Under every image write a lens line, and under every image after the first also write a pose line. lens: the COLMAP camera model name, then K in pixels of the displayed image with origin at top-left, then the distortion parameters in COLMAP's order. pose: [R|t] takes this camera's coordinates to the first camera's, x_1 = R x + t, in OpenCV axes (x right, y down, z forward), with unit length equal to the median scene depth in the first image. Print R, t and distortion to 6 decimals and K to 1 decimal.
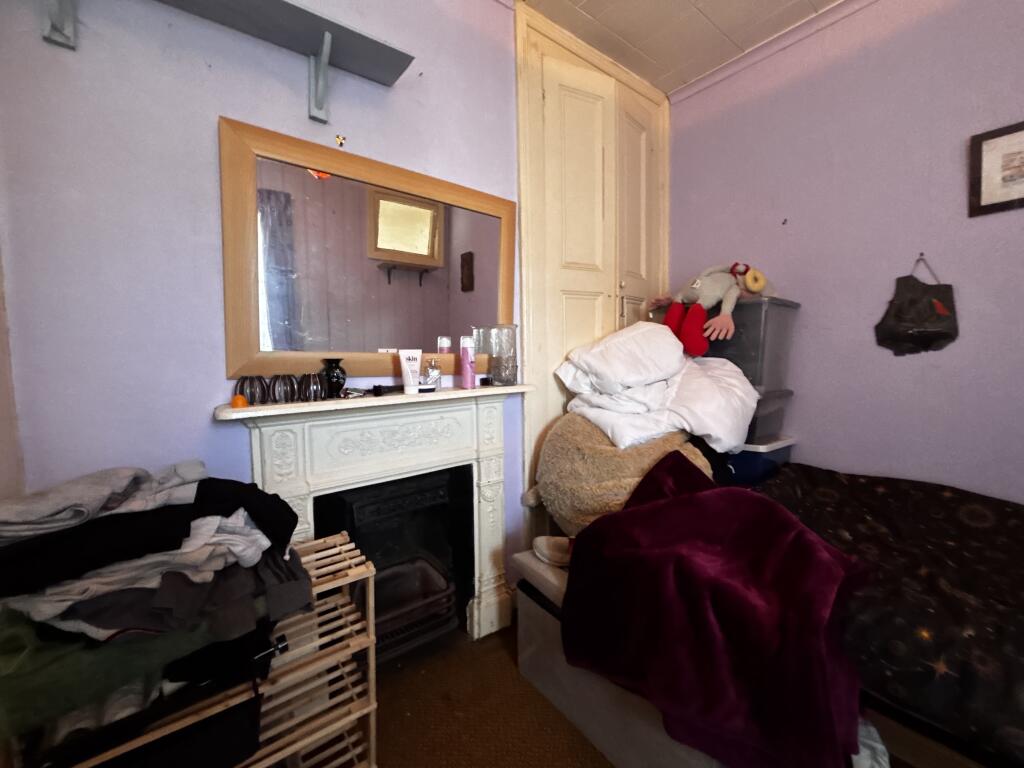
lens RADIAL K [[418.2, 0, 508.1], [0, 418.2, 379.9], [0, 0, 1]] dist [0.005759, -0.000711]
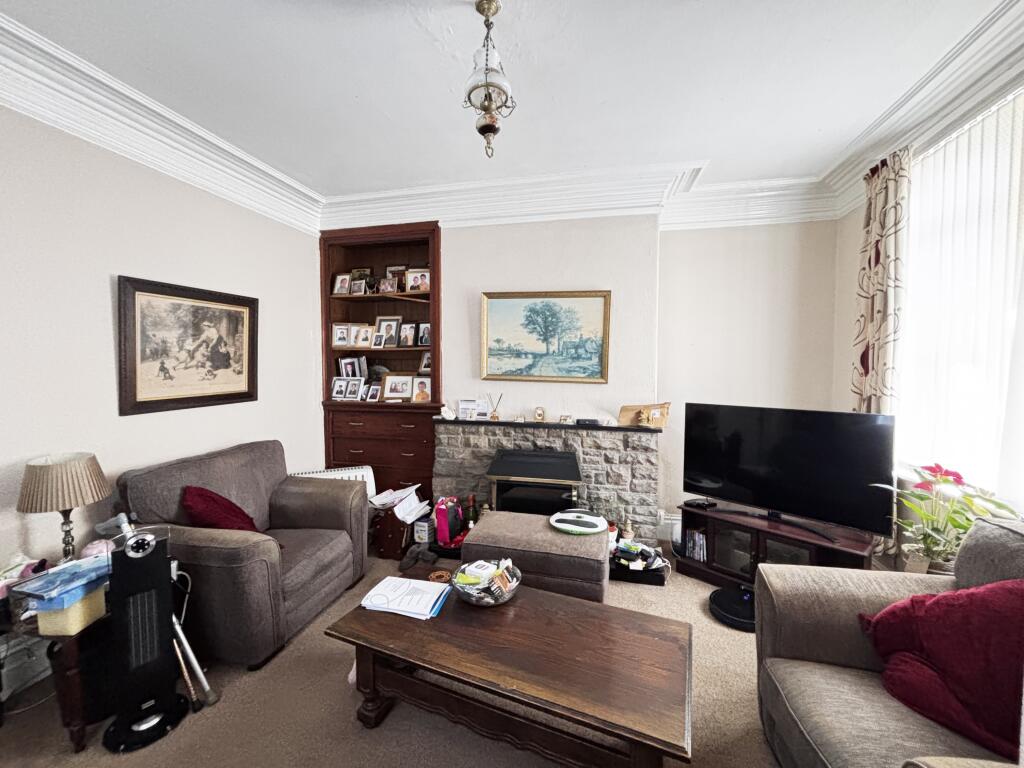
lens RADIAL K [[418.2, 0, 511.2], [0, 418.2, 384.0], [0, 0, 1]] dist [0.005759, -0.000711]
pose [[-0.613127, -0.026402, 0.789543, 0.362531], [0.046401, 0.996512, 0.069356, -0.466134], [-0.788620, 0.079160, -0.609764, 0.973521]]
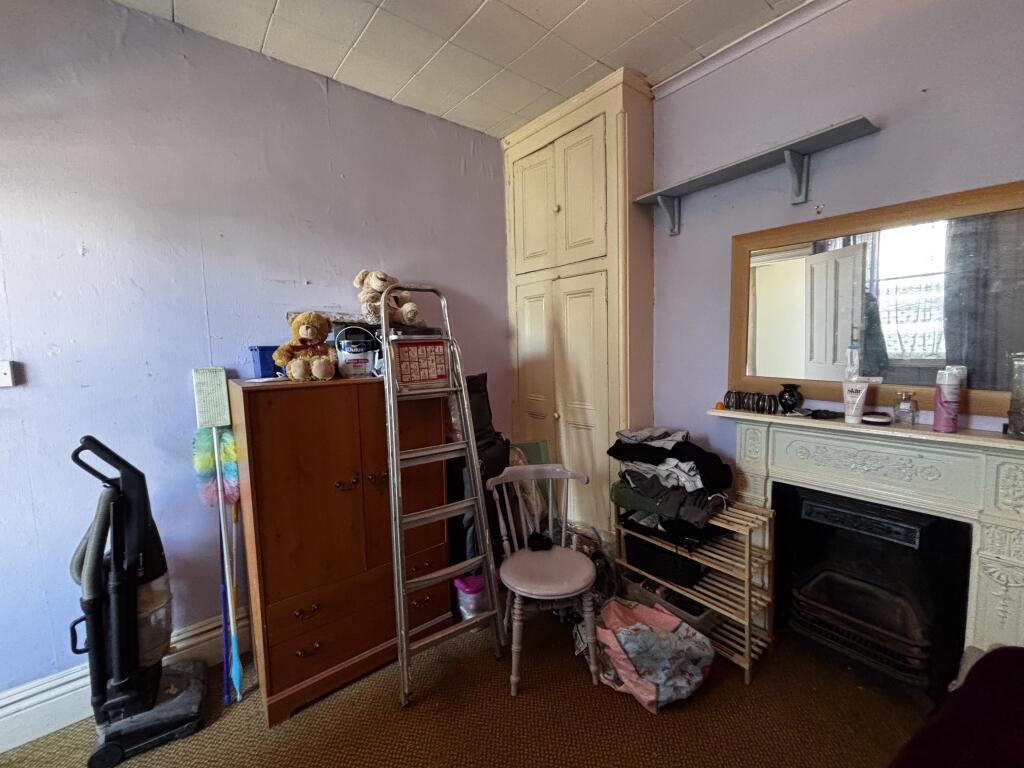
lens RADIAL K [[418.2, 0, 516.0], [0, 418.2, 383.6], [0, 0, 1]] dist [0.005759, -0.000711]
pose [[0.013740, 0.104649, -0.994414, 0.789943], [-0.039265, 0.993798, 0.104041, -0.140160], [0.999134, 0.037616, 0.017764, 0.094281]]
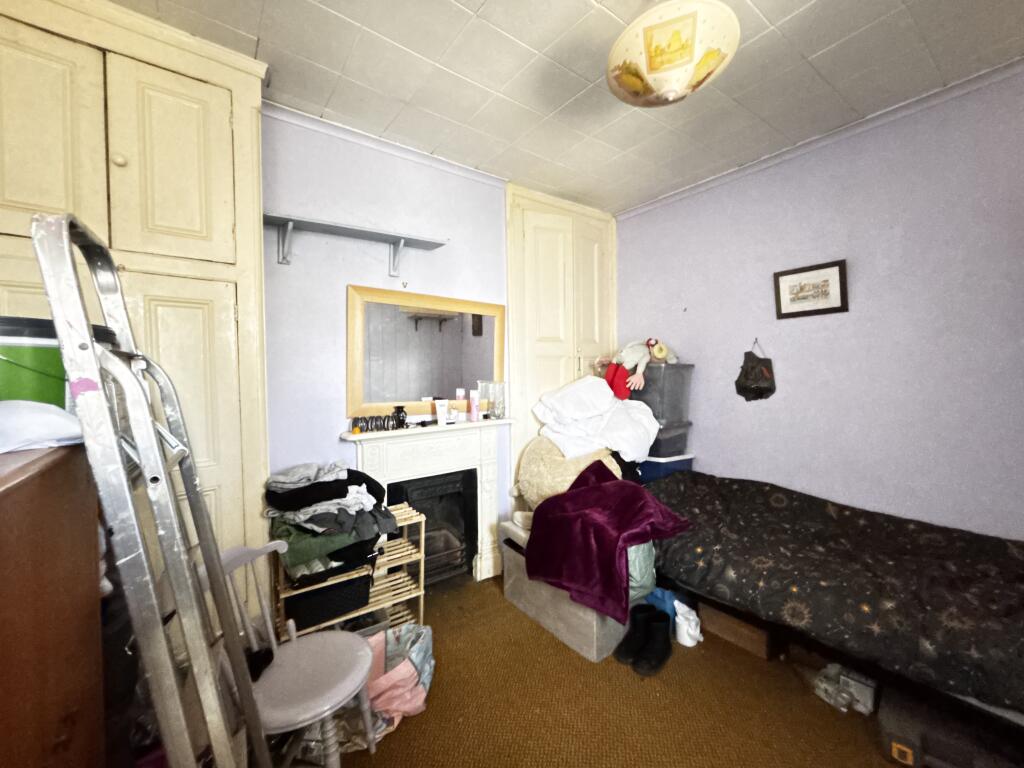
lens RADIAL K [[418.2, 0, 508.8], [0, 418.2, 381.2], [0, 0, 1]] dist [0.005759, -0.000711]
pose [[0.999601, 0.001740, -0.028184, 0.091842], [-0.002885, 0.999170, -0.040644, -0.077053], [0.028090, 0.040710, 0.998776, -0.699925]]
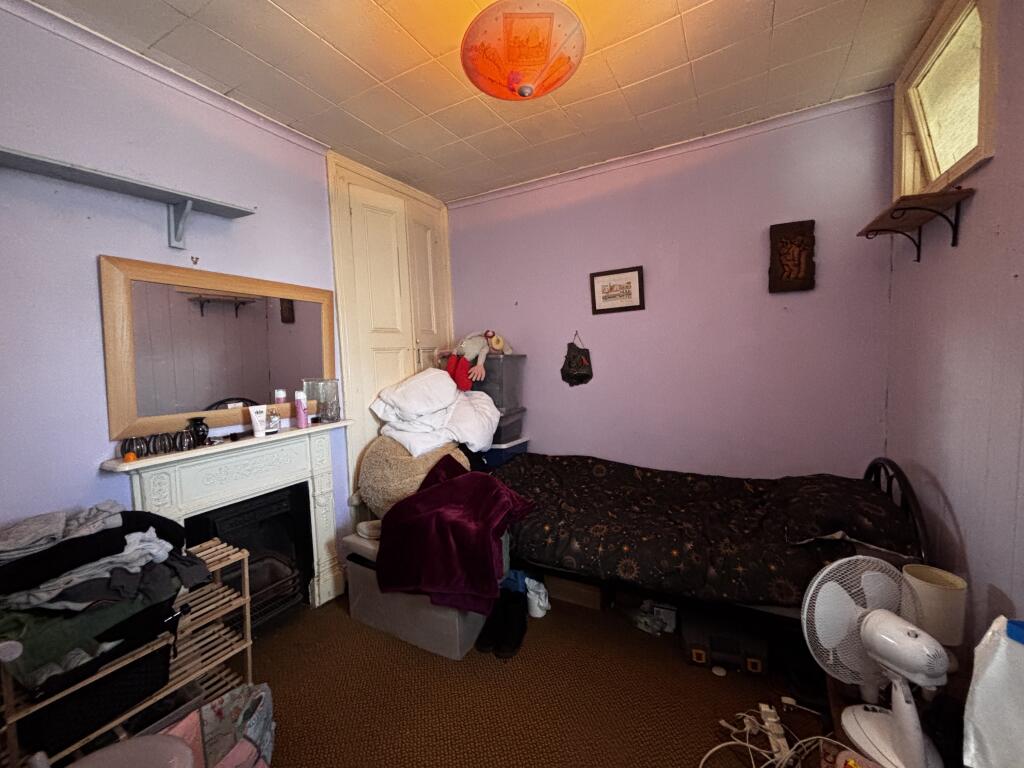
lens RADIAL K [[418.2, 0, 509.8], [0, 418.2, 380.7], [0, 0, 1]] dist [0.005759, -0.000711]
pose [[0.920738, -0.044378, 0.387650, 0.005499], [0.048114, 0.998842, 0.000066, -0.110093], [-0.387204, 0.018591, 0.921806, -0.620135]]
